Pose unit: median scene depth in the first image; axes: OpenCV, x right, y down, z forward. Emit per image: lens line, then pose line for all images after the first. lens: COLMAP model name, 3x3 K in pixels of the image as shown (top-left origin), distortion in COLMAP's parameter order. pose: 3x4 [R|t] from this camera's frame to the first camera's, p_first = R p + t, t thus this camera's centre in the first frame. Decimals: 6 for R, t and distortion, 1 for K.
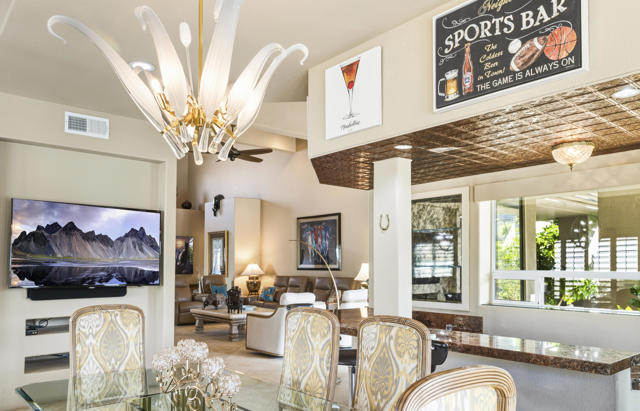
lens RADIAL K [[480.9, 0, 320.0], [0, 480.9, 205.5], [0, 0, 1]] dist [-0.003950, -0.000386]
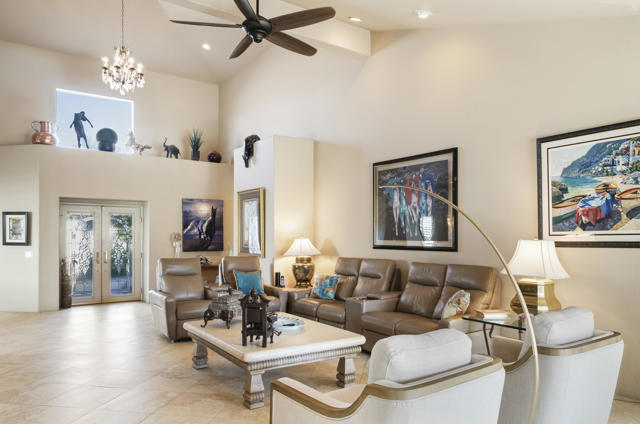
lens RADIAL K [[446.7, 0, 320.0], [0, 446.7, 212.0], [0, 0, 1]] dist [0.001214, 0.000083]
pose [[0.993310, 0.000087, -0.115478, -0.047618], [0.007762, 0.997688, 0.067516, 0.046915], [0.115217, -0.067960, 0.991013, 0.418880]]
